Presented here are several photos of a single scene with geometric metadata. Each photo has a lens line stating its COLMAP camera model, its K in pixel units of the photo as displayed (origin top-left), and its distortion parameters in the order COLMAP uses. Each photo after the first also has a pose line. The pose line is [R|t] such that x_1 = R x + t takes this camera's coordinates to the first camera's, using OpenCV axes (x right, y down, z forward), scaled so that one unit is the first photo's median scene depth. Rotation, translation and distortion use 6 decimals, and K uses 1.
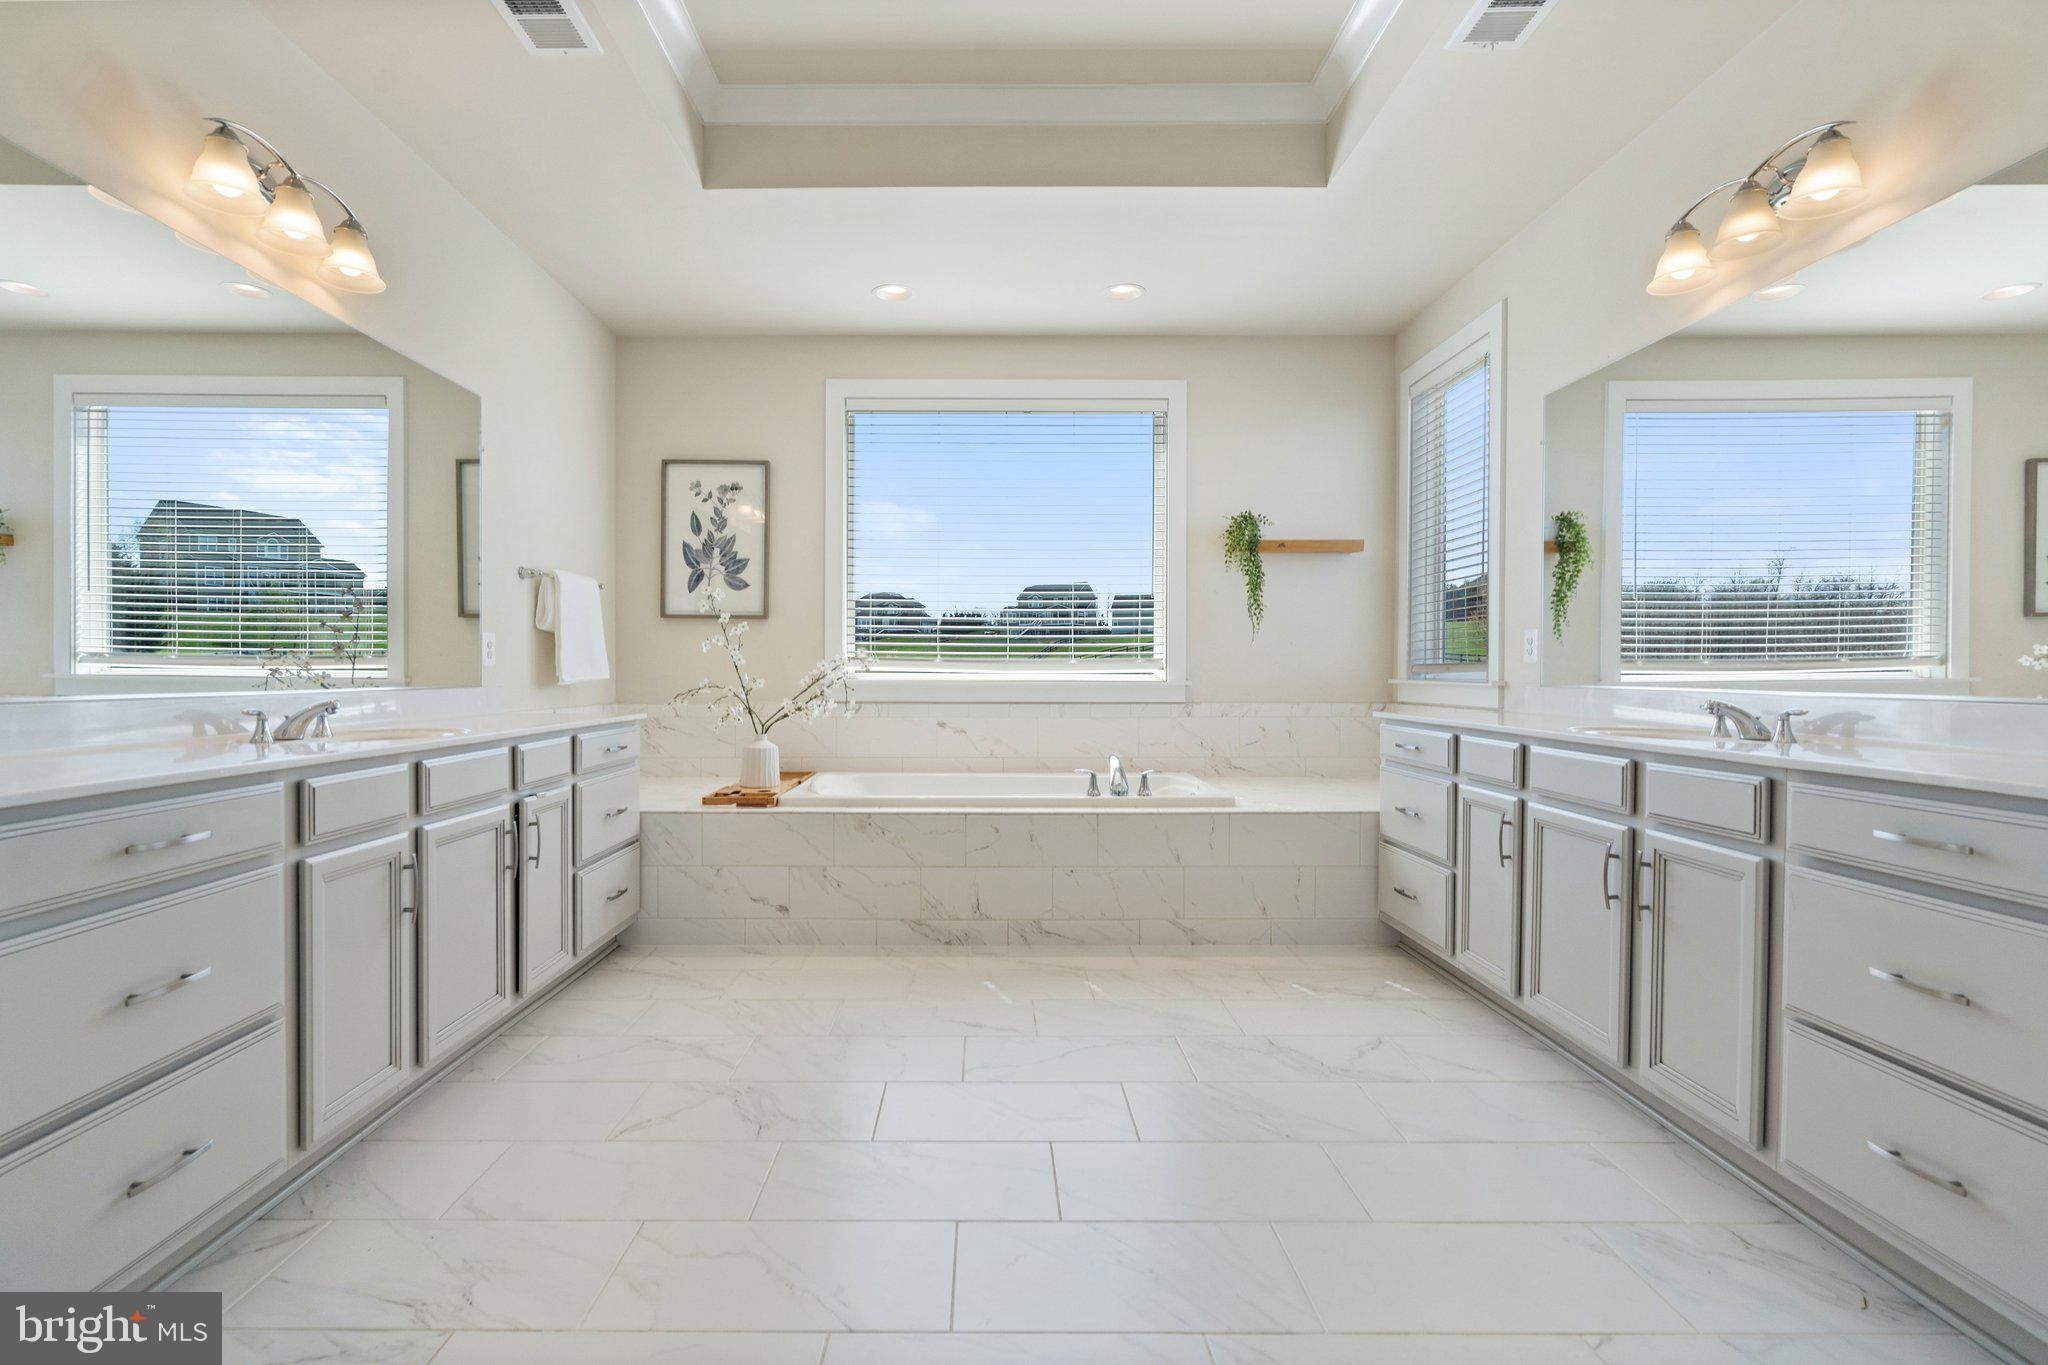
lens RADIAL K [[943.2, 0, 985.6], [0, 943.2, 682.3], [0, 0, 1]] dist [0.000136, 0.001014]
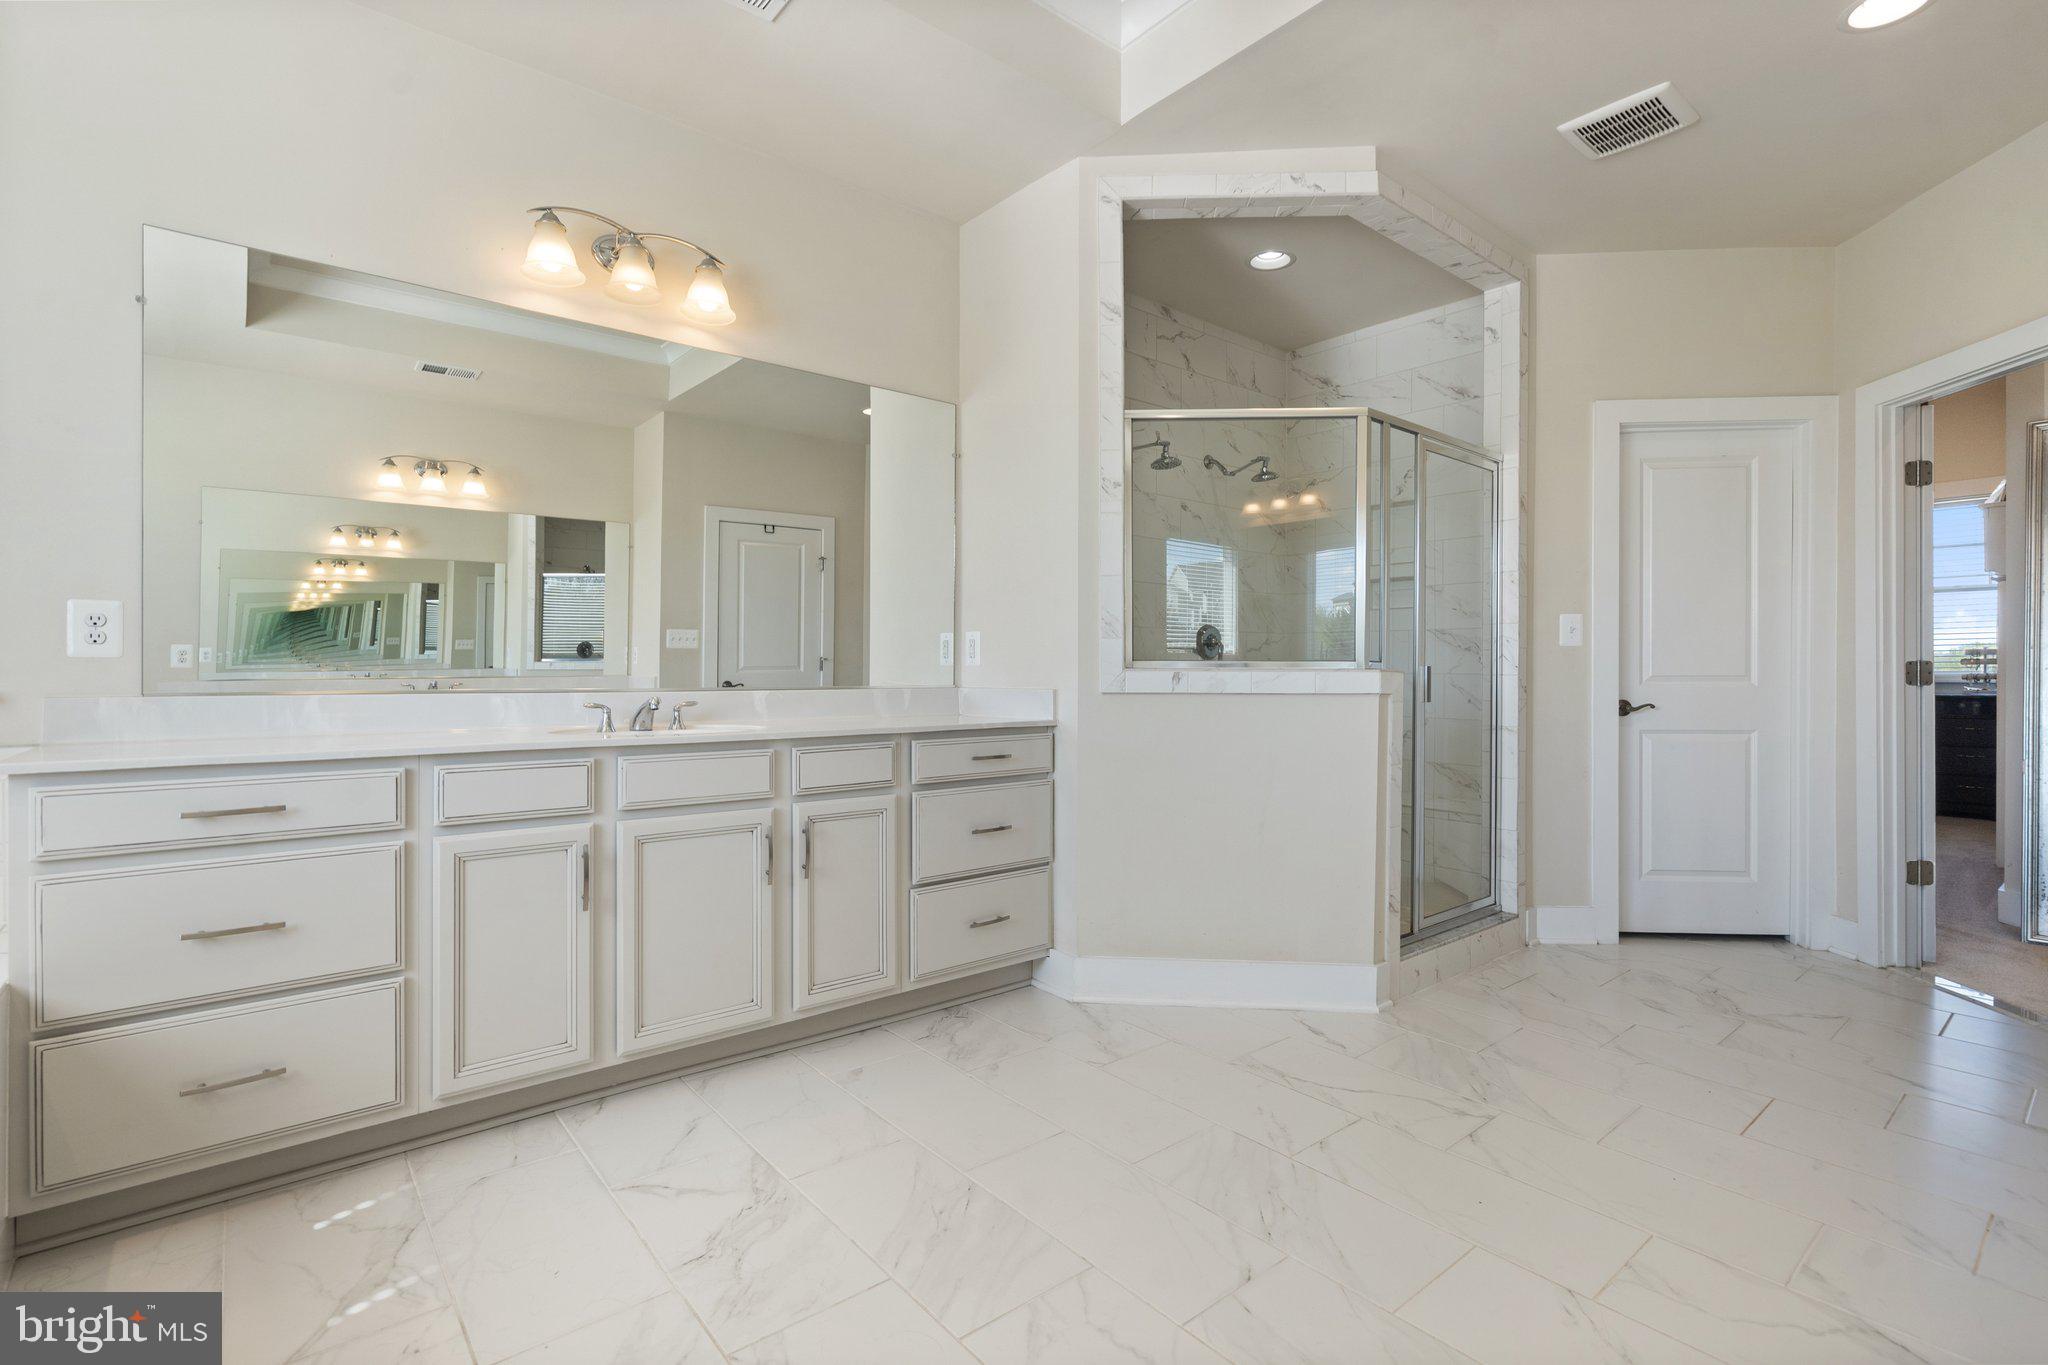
lens RADIAL K [[943.2, 0, 1017.9], [0, 943.2, 677.0], [0, 0, 1]] dist [0.000136, 0.001014]
pose [[-0.639724, -0.013446, 0.768487, -0.234890], [0.003174, 0.999792, 0.020135, -0.017932], [-0.768598, 0.015320, -0.639548, 0.896873]]
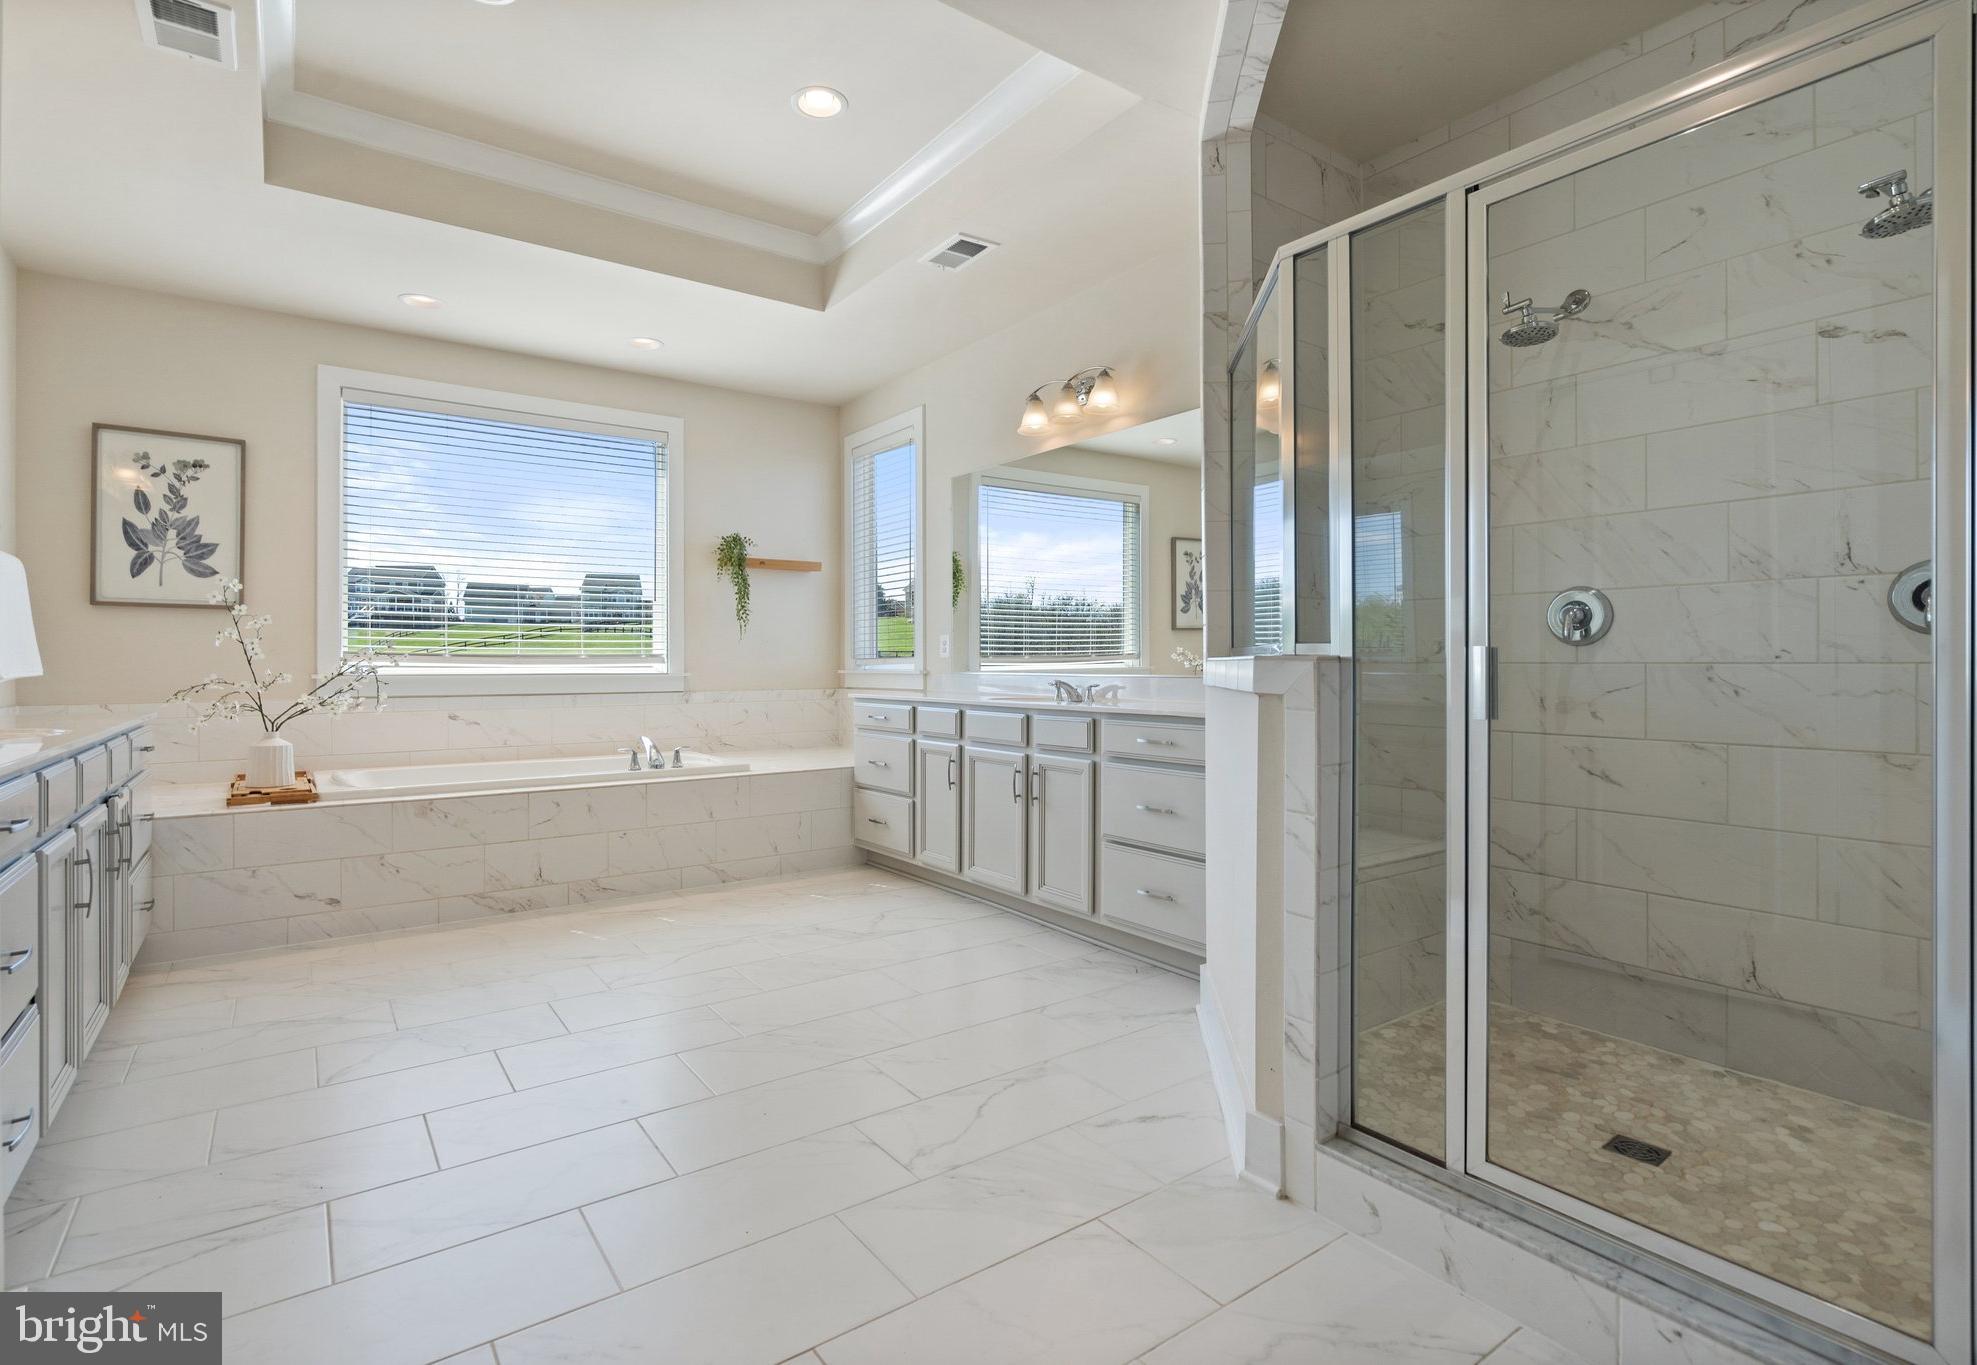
lens RADIAL K [[944.0, 0, 944.5], [0, 944.0, 661.1], [0, 0, 1]] dist [-0.017619, 0.000128]
pose [[0.820552, -0.001567, 0.571570, -0.250023], [0.010772, 0.999861, -0.012724, 0.003096], [-0.571471, 0.016598, 0.820455, -0.194933]]
